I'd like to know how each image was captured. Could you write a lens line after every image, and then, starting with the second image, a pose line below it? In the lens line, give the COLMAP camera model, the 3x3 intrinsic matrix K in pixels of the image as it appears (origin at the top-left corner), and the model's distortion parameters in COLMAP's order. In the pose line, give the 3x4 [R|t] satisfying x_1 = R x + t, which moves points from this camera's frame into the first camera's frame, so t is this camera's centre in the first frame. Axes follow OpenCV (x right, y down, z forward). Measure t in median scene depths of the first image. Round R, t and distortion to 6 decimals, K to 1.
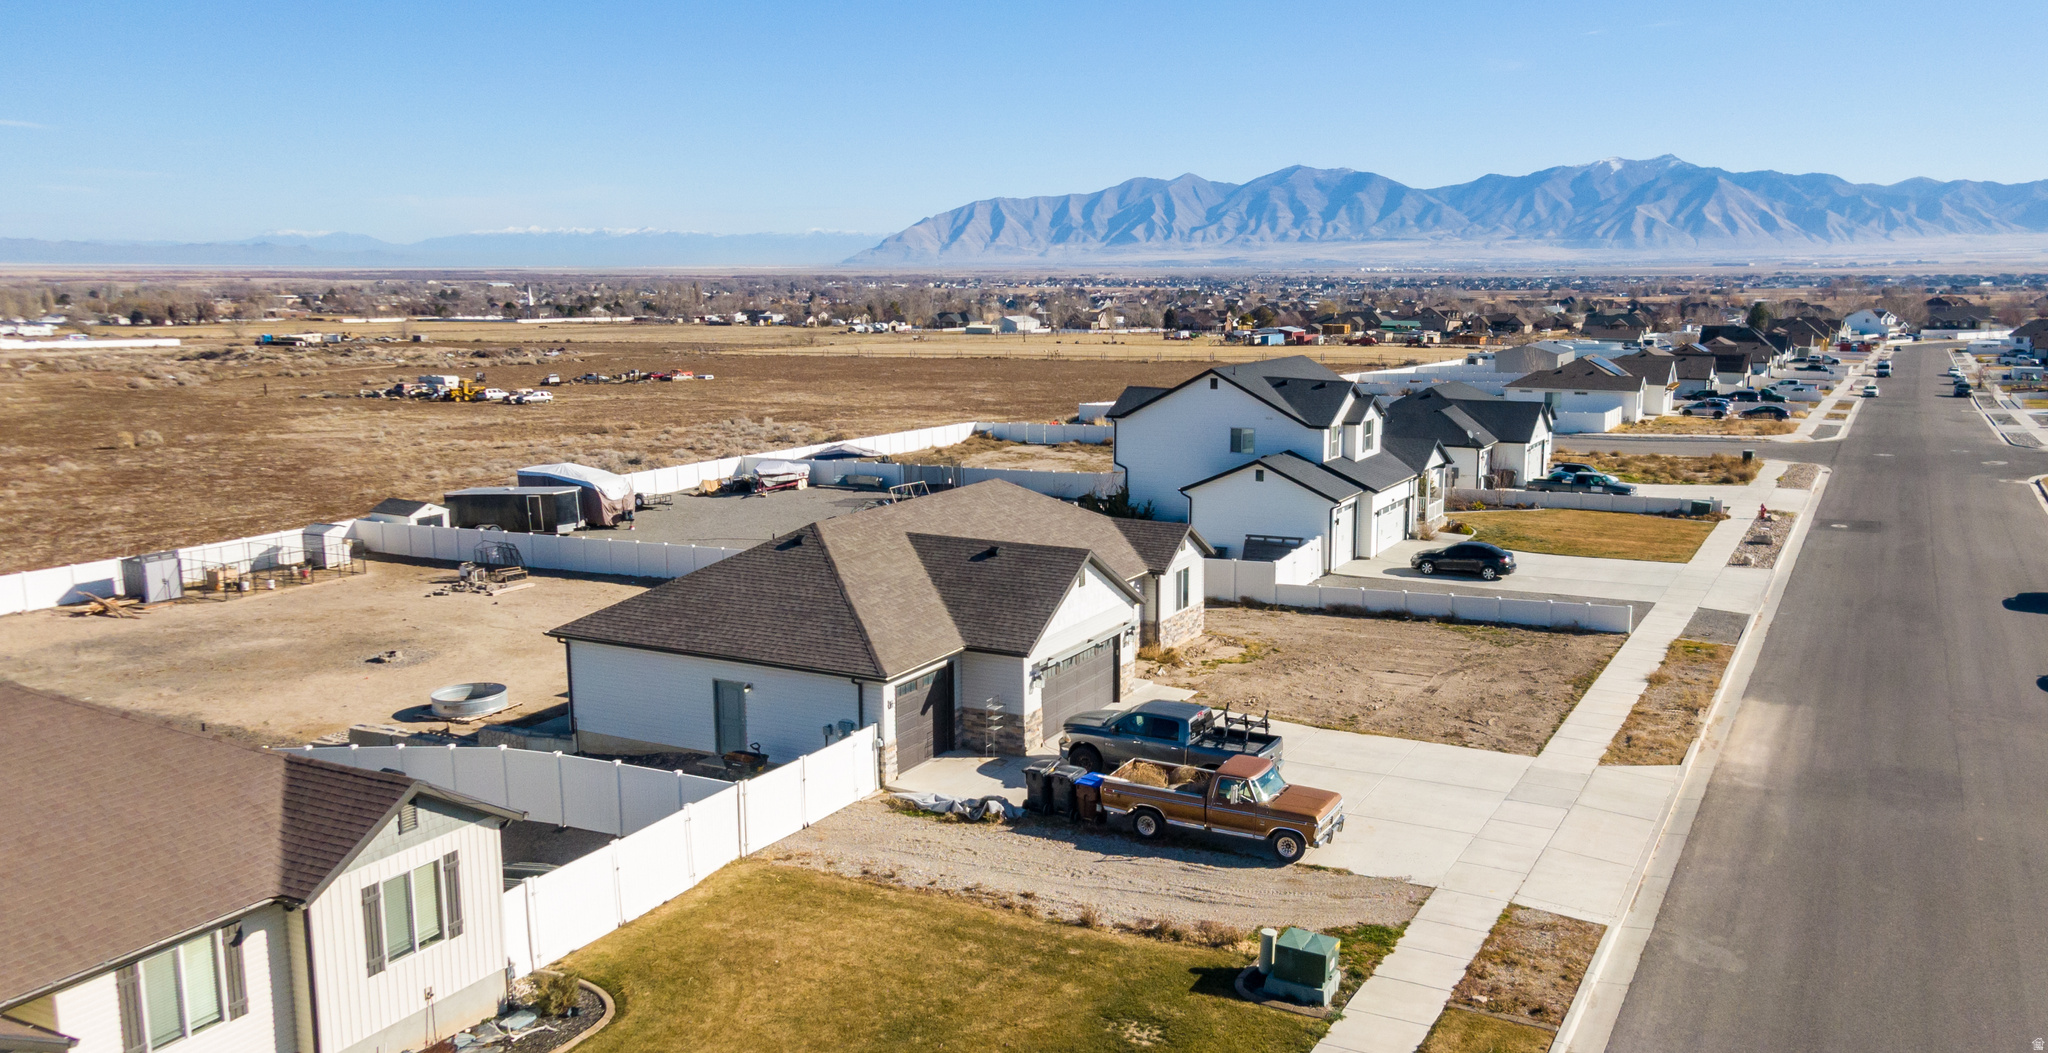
lens RADIAL K [[1543.0, 0, 1039.5], [0, 1543.0, 523.3], [0, 0, 1]] dist [-0.007493, 0.000485]
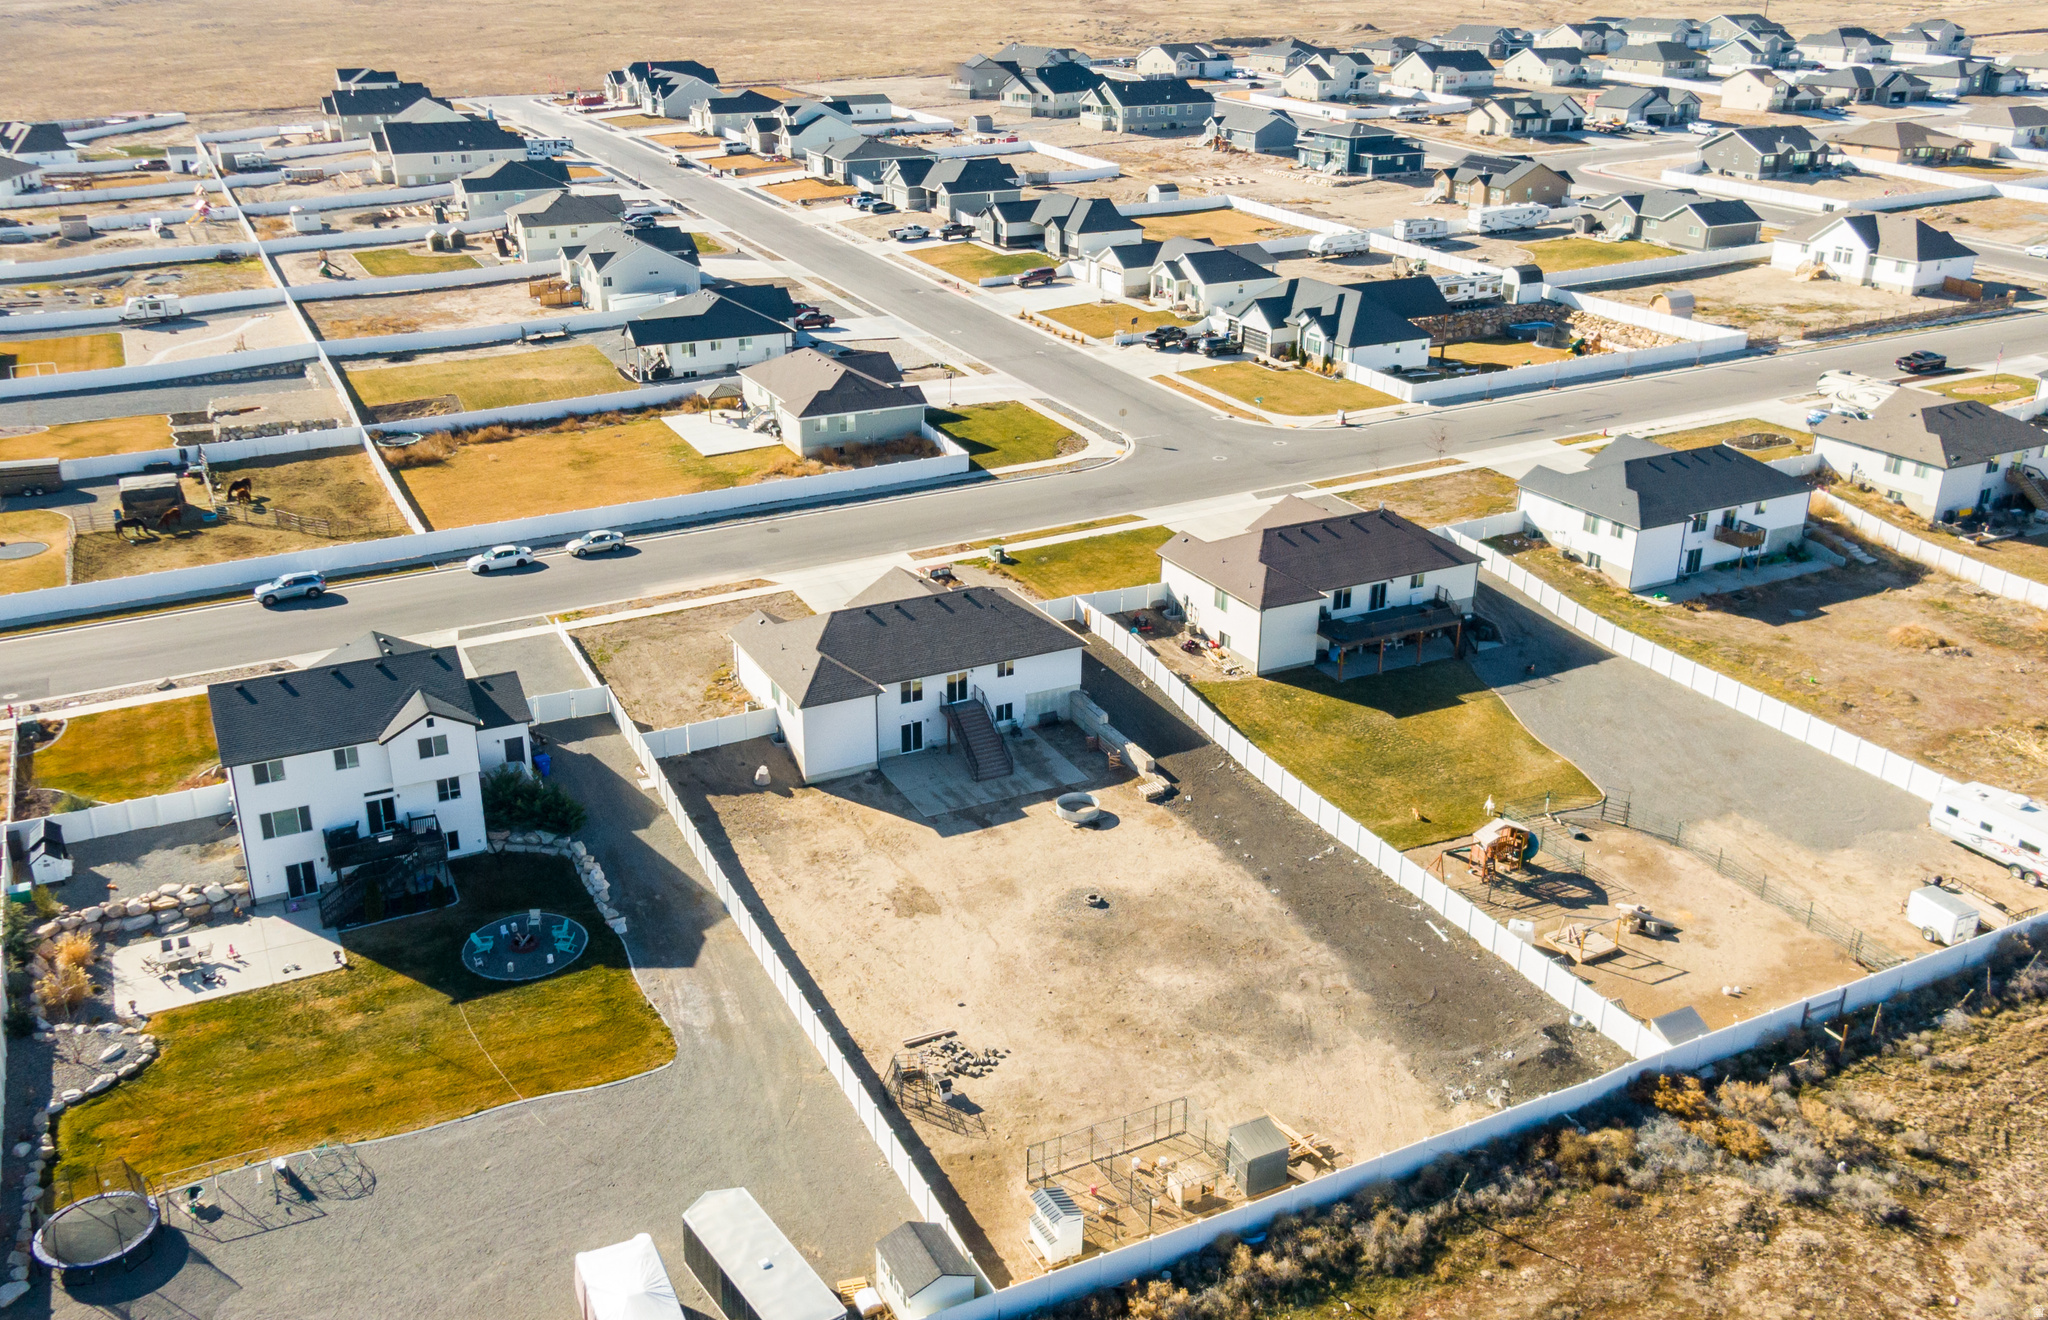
lens RADIAL K [[1876.9, 0, 1028.9], [0, 1876.9, 660.3], [0, 0, 1]] dist [0.031158, 0.000000]
pose [[-0.830718, -0.203912, 0.518004, -2.144234], [0.096296, 0.863839, 0.494479, -1.625656], [-0.548302, 0.460655, -0.697970, 3.835816]]
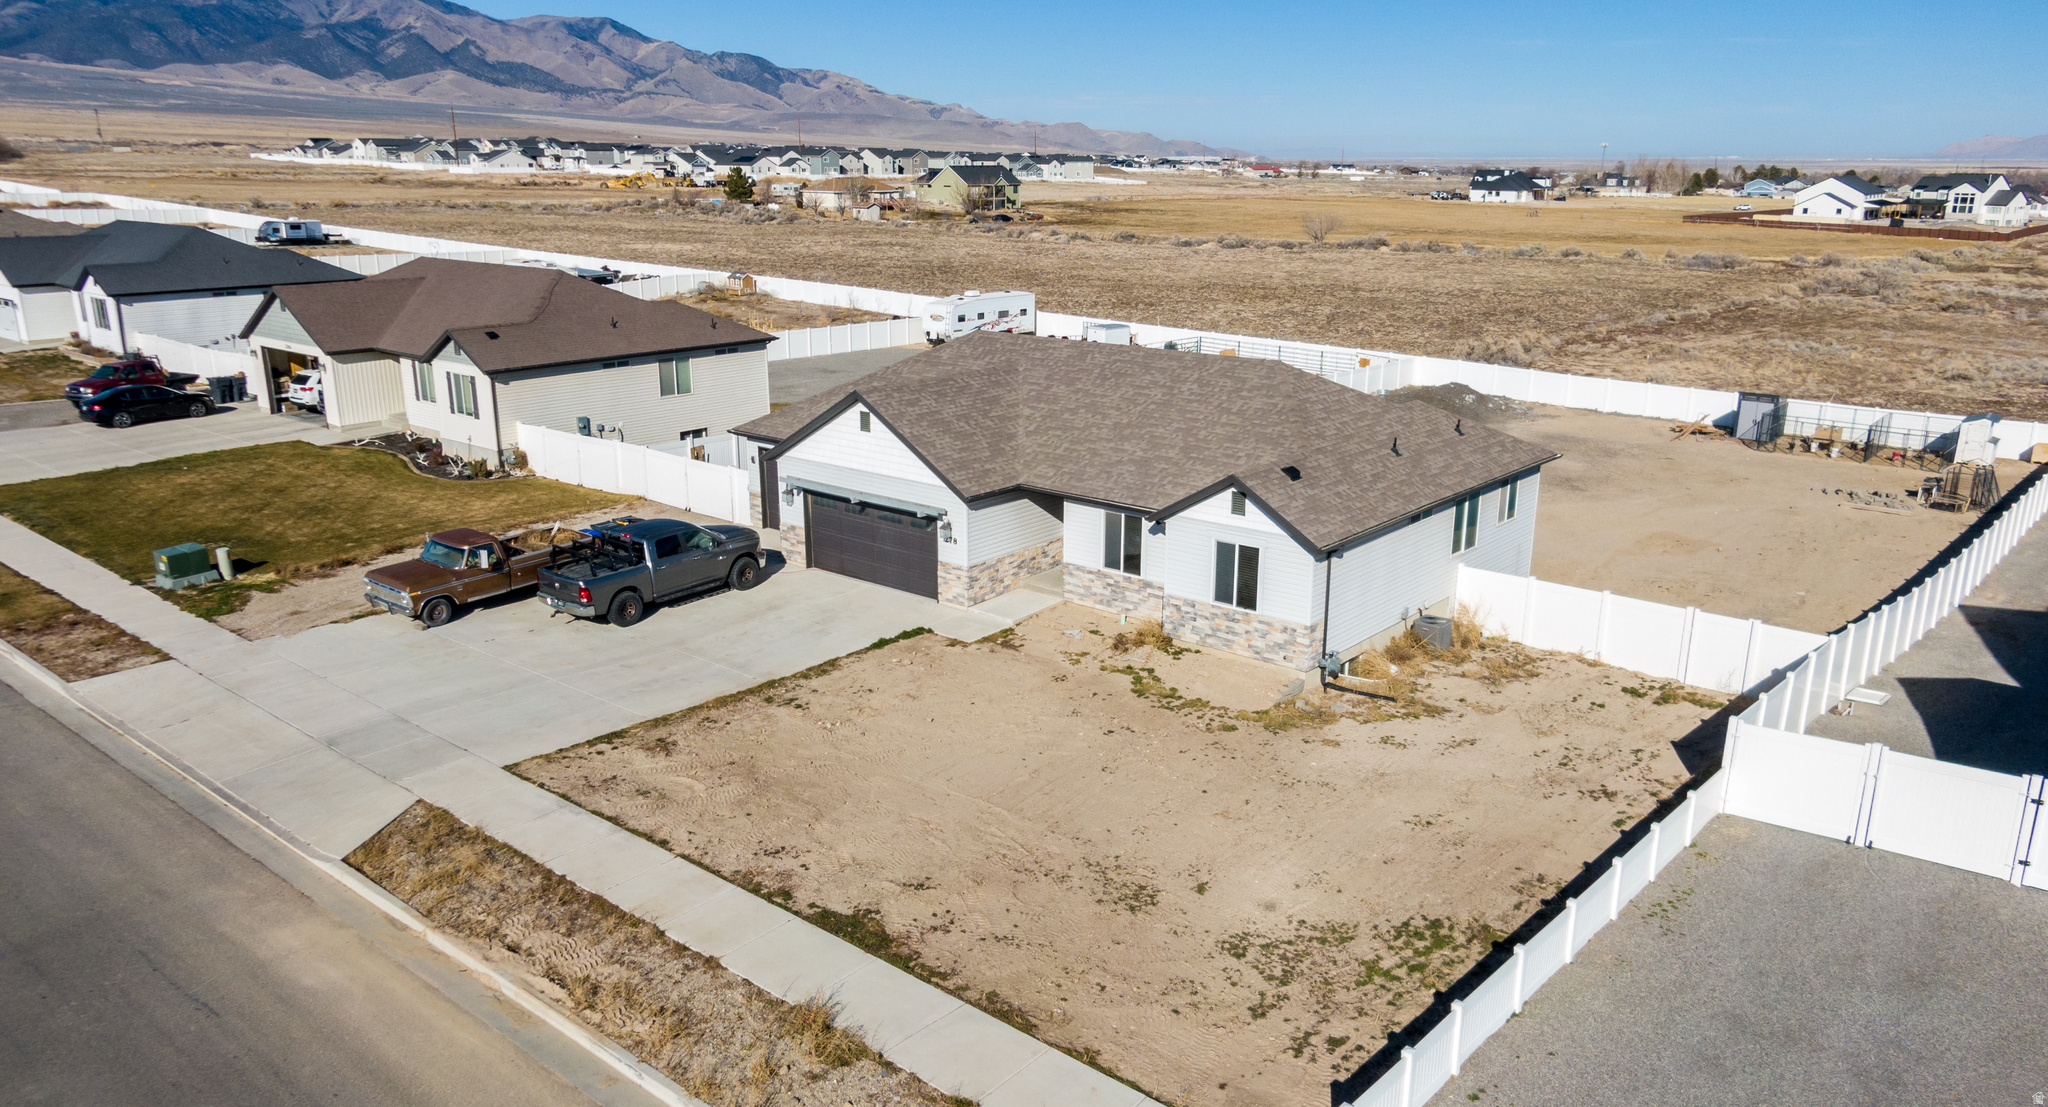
lens RADIAL K [[1443.3, 0, 1042.3], [0, 1443.3, 555.1], [0, 0, 1]] dist [0.030866, -0.003083]
pose [[-0.187314, 0.272105, -0.943860, 1.052170], [-0.162322, 0.939083, 0.302942, -0.206232], [0.968796, 0.209955, -0.131735, 1.593543]]
